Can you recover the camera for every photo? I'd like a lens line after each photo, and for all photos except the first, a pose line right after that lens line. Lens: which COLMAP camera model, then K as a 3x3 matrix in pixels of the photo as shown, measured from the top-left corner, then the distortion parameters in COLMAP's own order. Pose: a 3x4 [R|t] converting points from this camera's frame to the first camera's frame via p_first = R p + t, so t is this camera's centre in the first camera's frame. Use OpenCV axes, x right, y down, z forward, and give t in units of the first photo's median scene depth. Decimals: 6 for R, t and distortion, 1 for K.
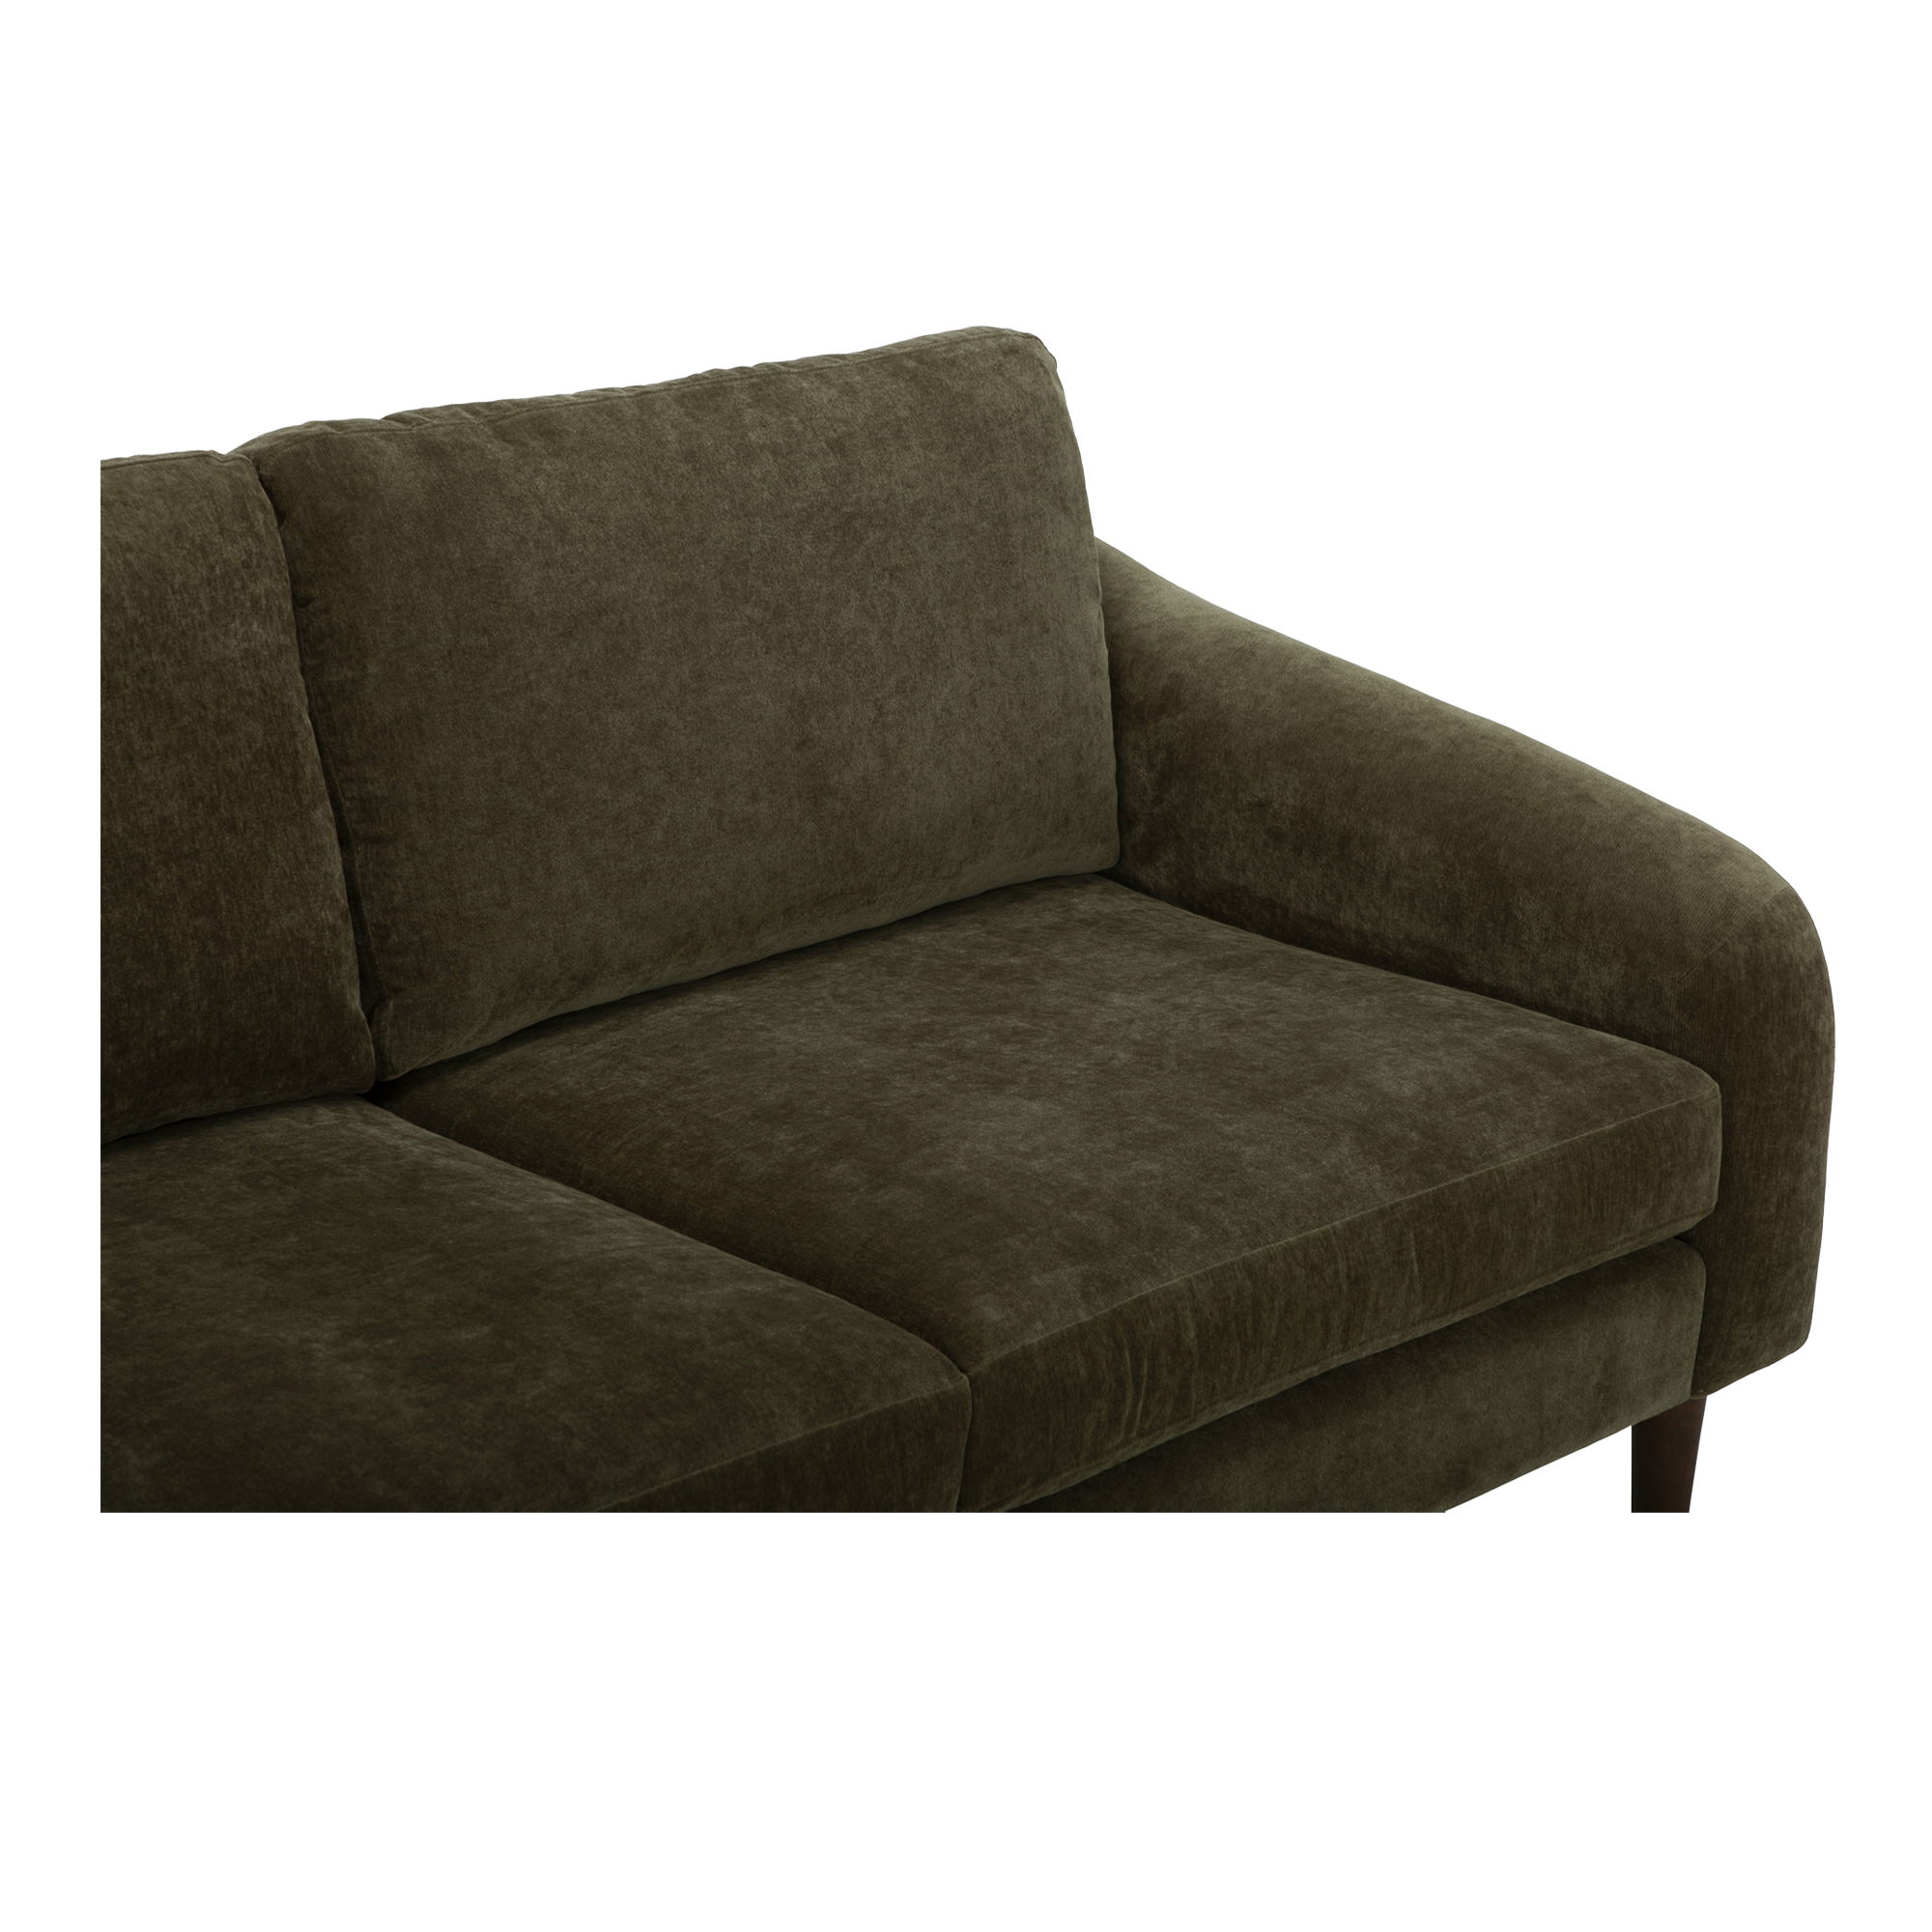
lens RADIAL K [[3831.1, 0, 1077.1], [0, 3831.1, 966.2], [0, 0, 1]] dist [0.309758, 0.222626]
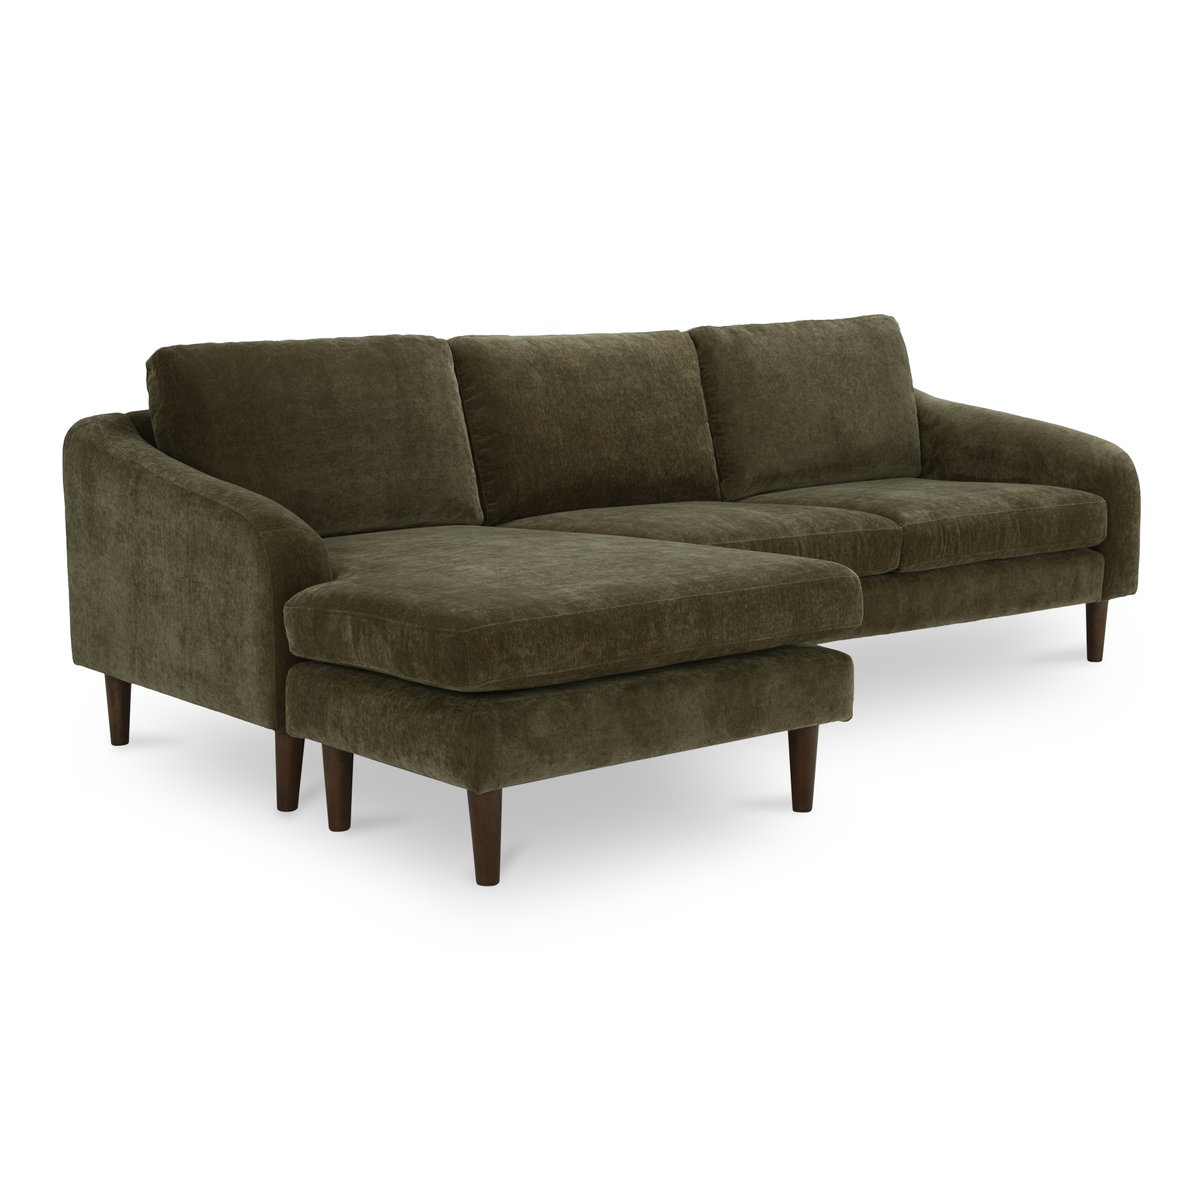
lens RADIAL K [[2040.9, 0, 600.0], [0, 2040.9, 600.0], [0, 0, 1]] dist [0.000925, 0.034096]
pose [[0.994193, -0.017984, -0.106101, -0.089662], [0.002554, 0.989602, -0.143808, 0.374069], [0.107584, 0.142702, 0.983901, -0.816092]]
